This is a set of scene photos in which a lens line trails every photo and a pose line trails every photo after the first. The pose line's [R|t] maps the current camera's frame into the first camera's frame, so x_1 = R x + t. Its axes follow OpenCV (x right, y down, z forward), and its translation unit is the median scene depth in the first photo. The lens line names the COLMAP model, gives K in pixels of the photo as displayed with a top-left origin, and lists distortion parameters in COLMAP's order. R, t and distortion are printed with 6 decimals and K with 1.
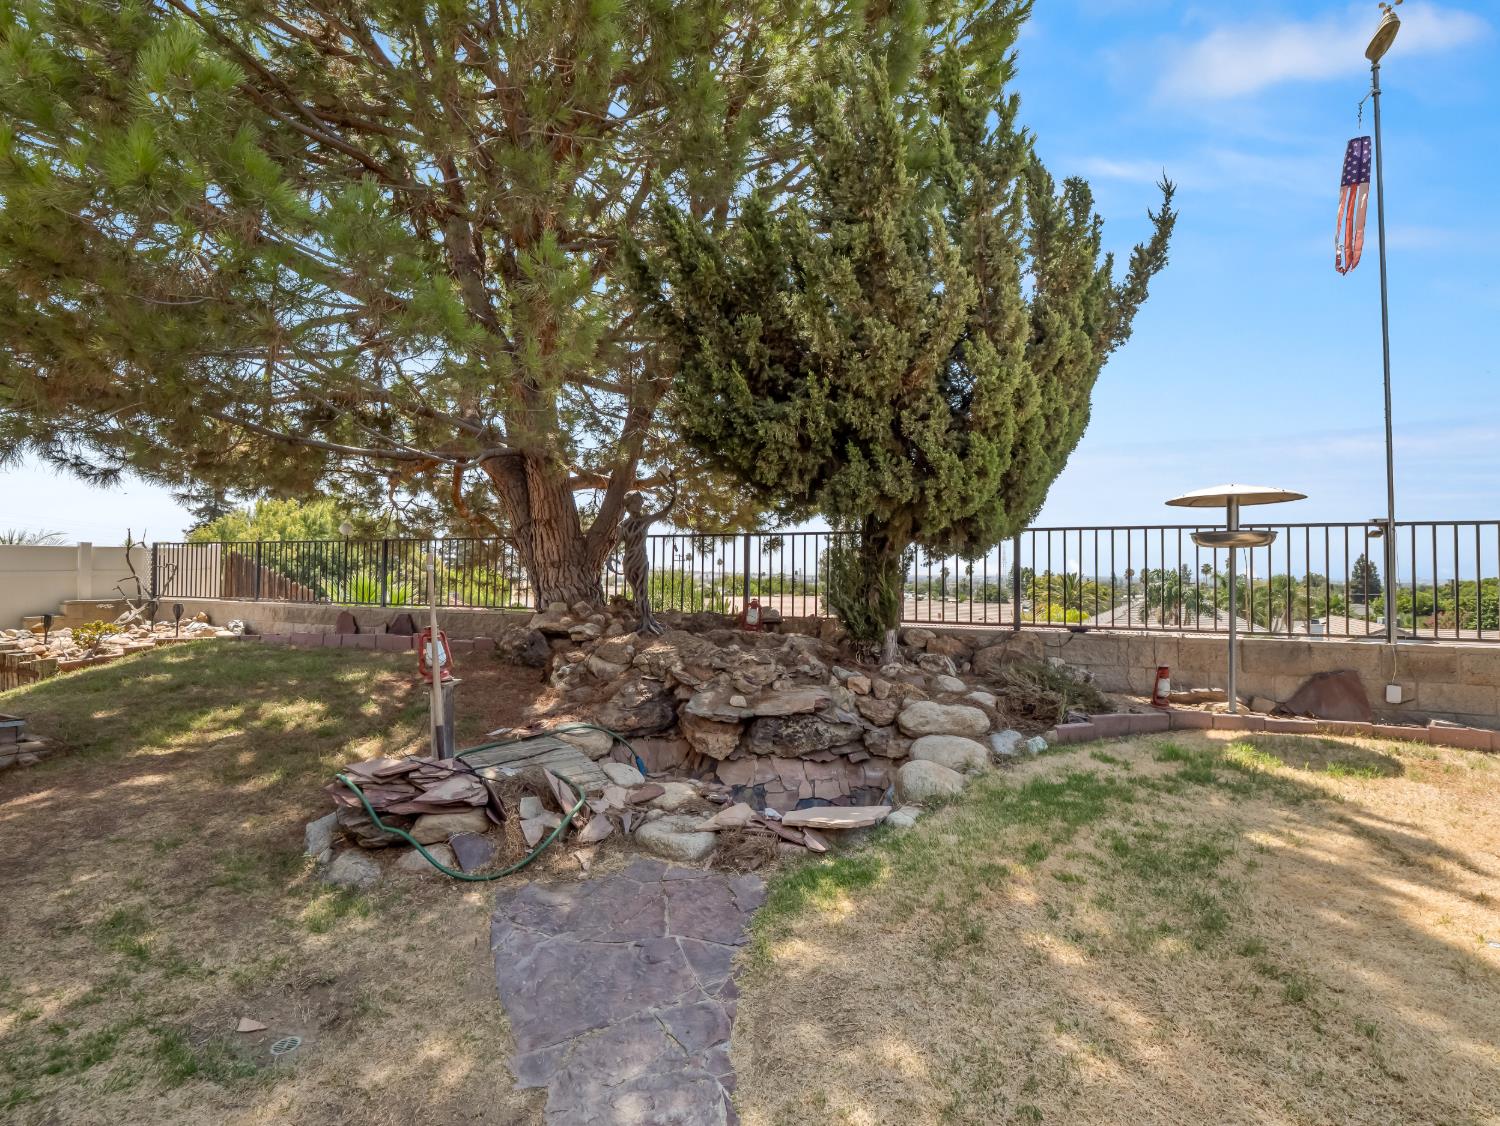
lens RADIAL K [[726.9, 0, 743.2], [0, 726.9, 560.6], [0, 0, 1]] dist [-0.009504, -0.003525]
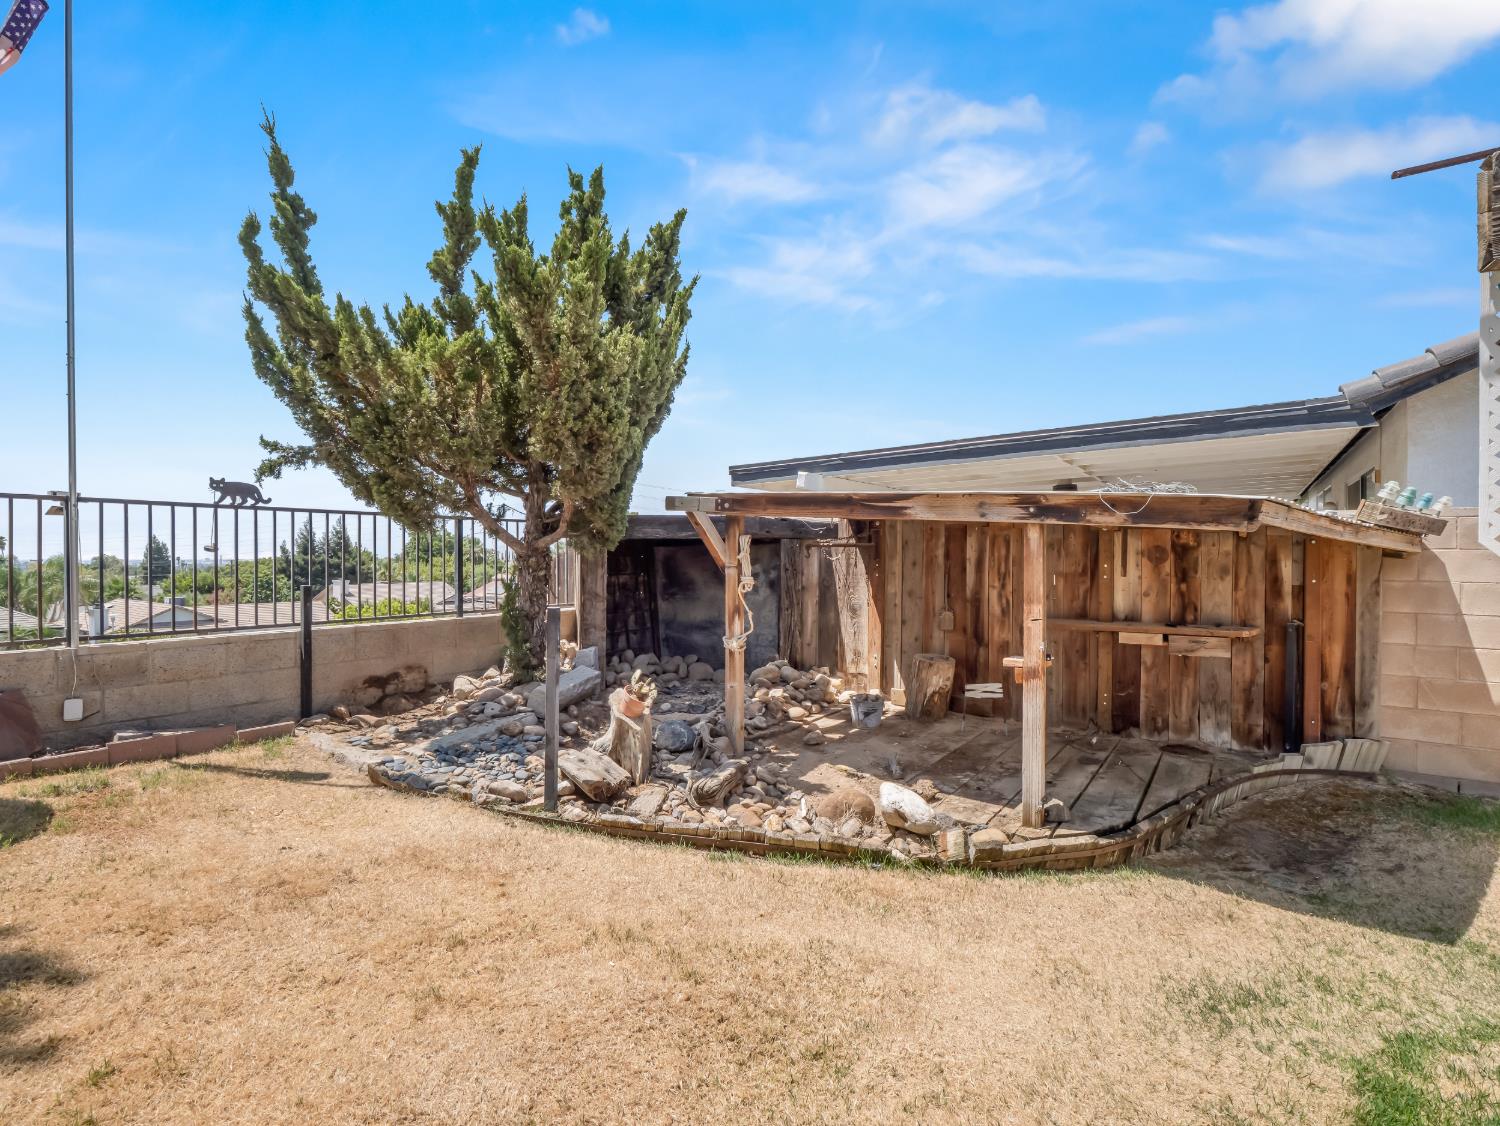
lens RADIAL K [[726.9, 0, 744.6], [0, 726.9, 560.8], [0, 0, 1]] dist [-0.009504, -0.003525]
pose [[0.176548, -0.010820, 0.984232, 0.134061], [-0.015420, 0.999786, 0.013757, -0.002589], [-0.984171, -0.017606, 0.176344, 0.064296]]
